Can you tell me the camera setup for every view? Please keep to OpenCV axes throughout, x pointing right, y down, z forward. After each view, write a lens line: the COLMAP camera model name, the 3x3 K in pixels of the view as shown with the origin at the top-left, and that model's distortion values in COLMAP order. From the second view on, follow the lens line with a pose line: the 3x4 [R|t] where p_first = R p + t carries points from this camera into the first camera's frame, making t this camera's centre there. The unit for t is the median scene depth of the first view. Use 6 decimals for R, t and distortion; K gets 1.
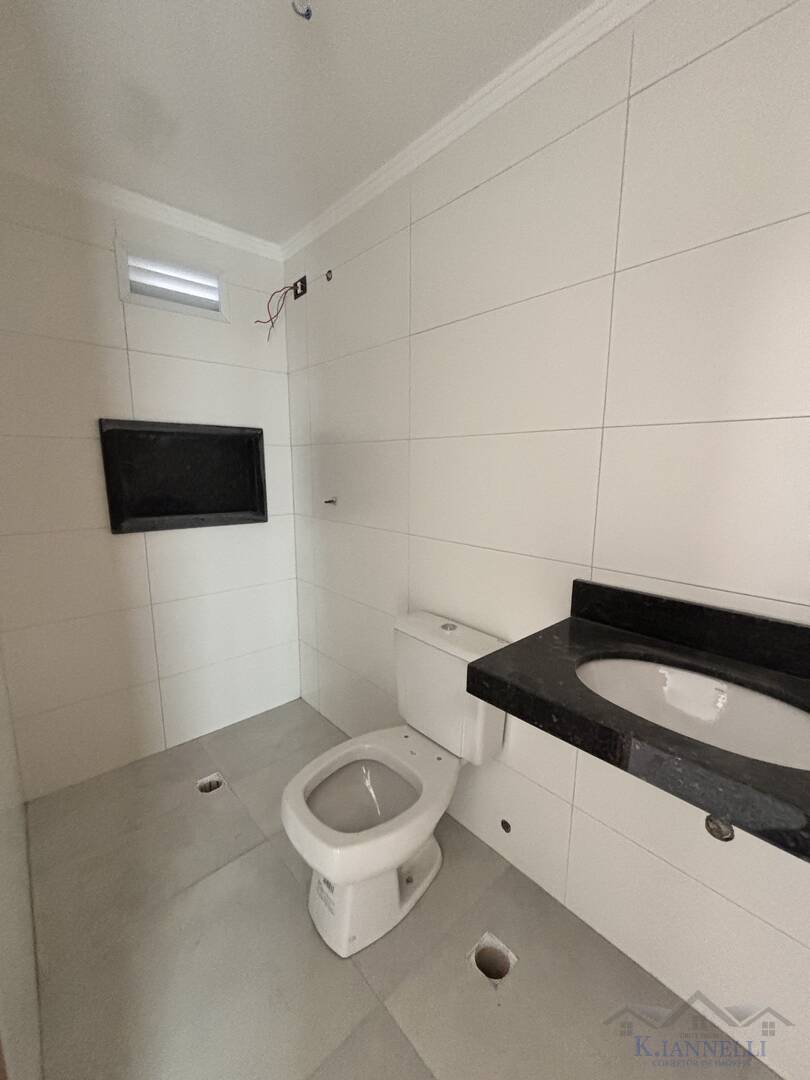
lens RADIAL K [[436.1, 0, 409.8], [0, 436.1, 542.8], [0, 0, 1]] dist [-0.004058, -0.000314]
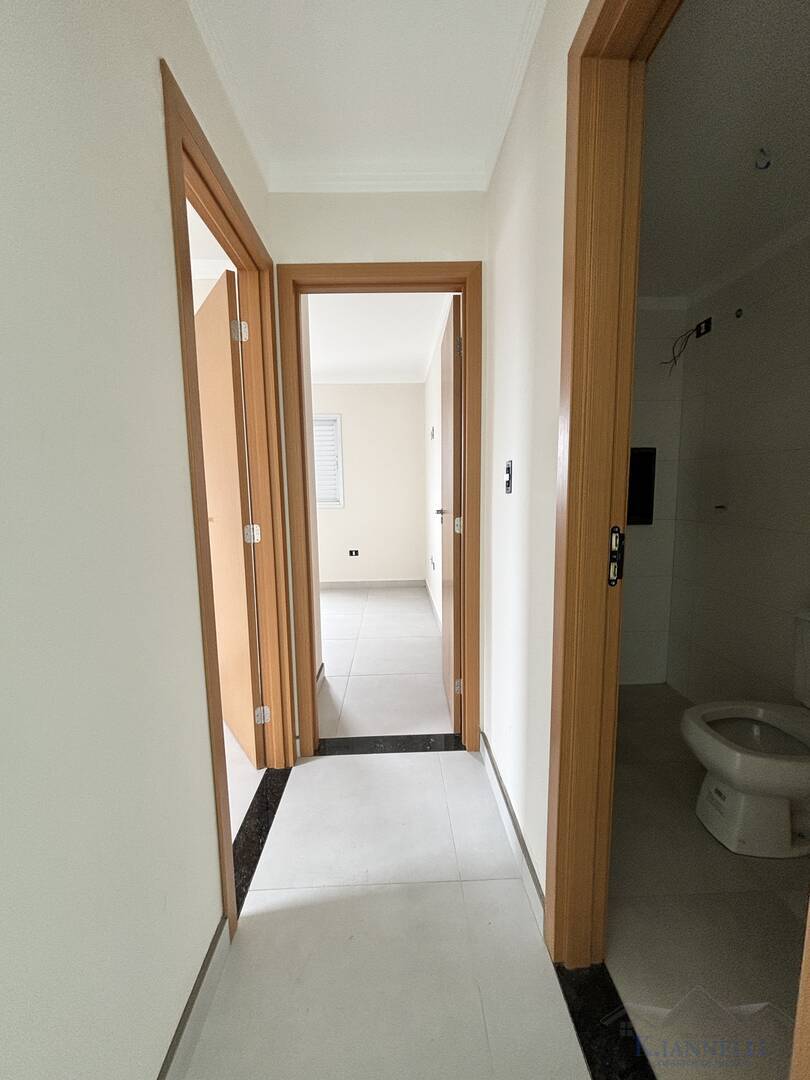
lens RADIAL K [[436.1, 0, 397.1], [0, 436.1, 541.8], [0, 0, 1]] dist [-0.004058, -0.000314]
pose [[0.748064, 0.058249, -0.661066, -0.059323], [-0.093185, 0.995491, -0.017731, 0.095882], [0.657052, 0.074865, 0.750119, -0.401455]]
